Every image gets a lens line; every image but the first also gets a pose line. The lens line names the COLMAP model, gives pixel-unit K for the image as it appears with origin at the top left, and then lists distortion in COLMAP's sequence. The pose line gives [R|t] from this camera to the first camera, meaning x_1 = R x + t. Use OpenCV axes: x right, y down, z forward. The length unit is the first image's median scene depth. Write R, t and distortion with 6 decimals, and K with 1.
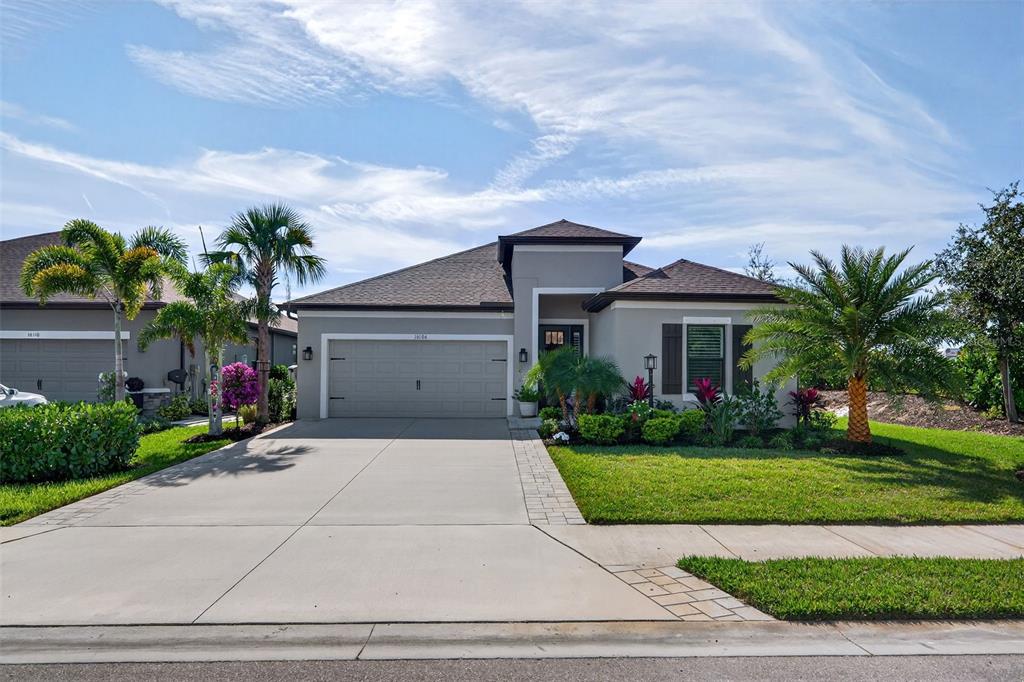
lens RADIAL K [[682.0, 0, 512.4], [0, 682.0, 382.1], [0, 0, 1]] dist [-0.003314, -0.001271]
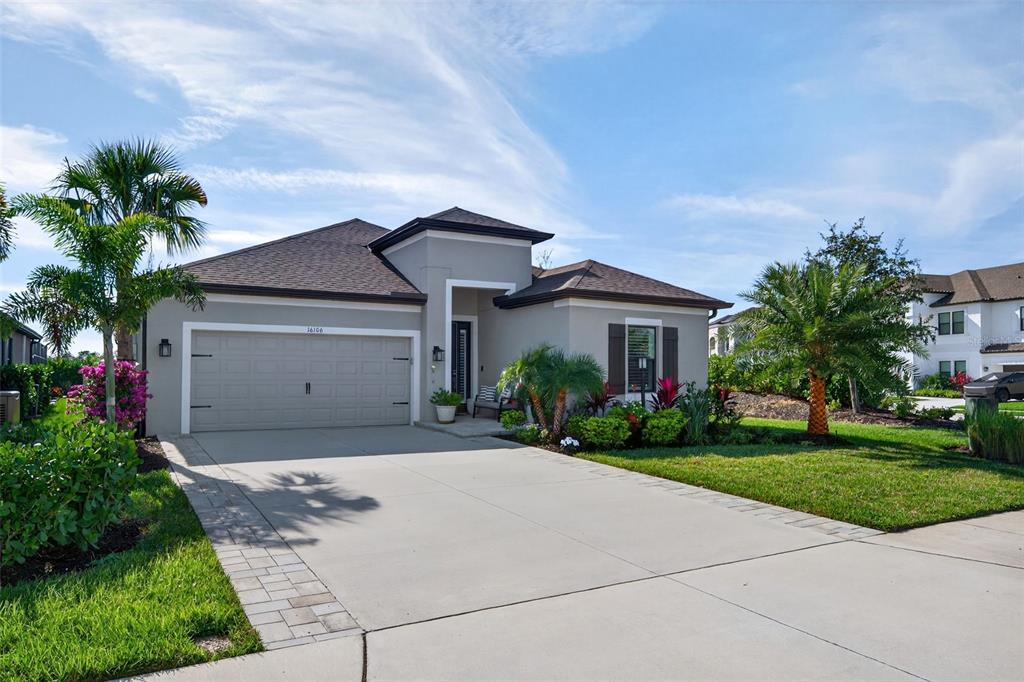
lens RADIAL K [[689.1, 0, 512.0], [0, 689.1, 341.0], [0, 0, 1]] dist [-0.005717, -0.000098]
pose [[0.880530, 0.021588, 0.473499, -0.017692], [0.008168, 0.998123, -0.060696, -0.000027], [-0.473920, 0.057312, 0.878701, 0.008839]]
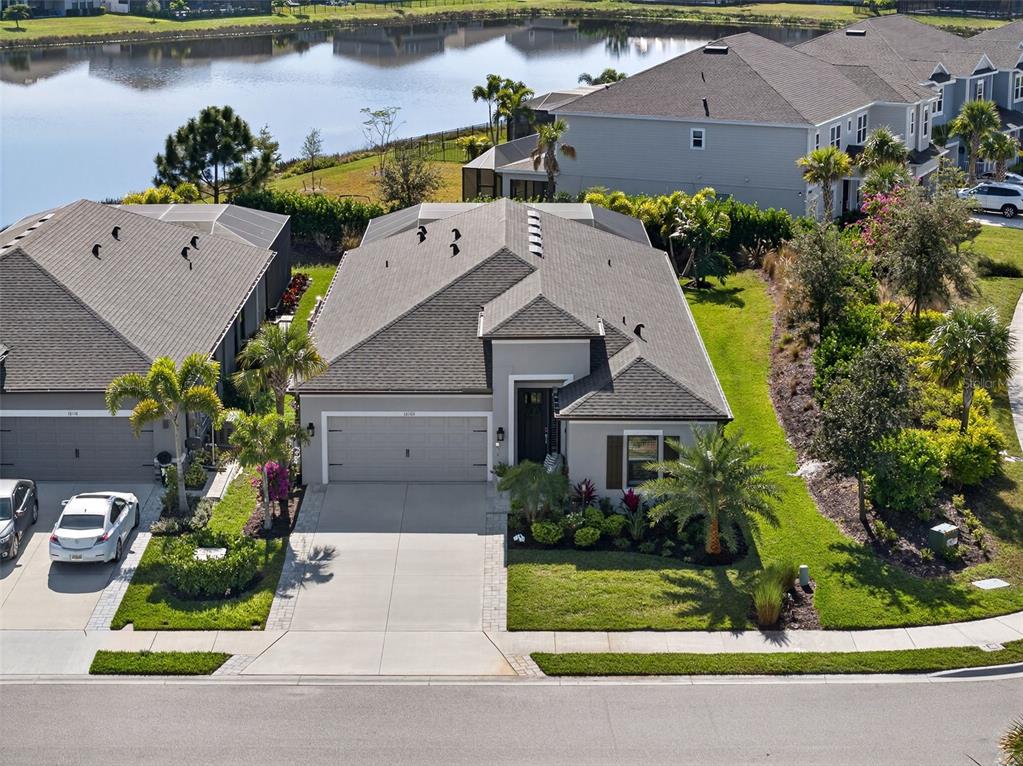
lens RADIAL K [[1901.8, 0, 511.5], [0, 1901.8, 383.0], [0, 0, 1]] dist [-0.152340, -0.013325]
pose [[0.999569, 0.003349, -0.029178, 0.006849], [0.003396, 0.973631, 0.228105, -0.045859], [0.029173, -0.228105, 0.973199, -0.111841]]
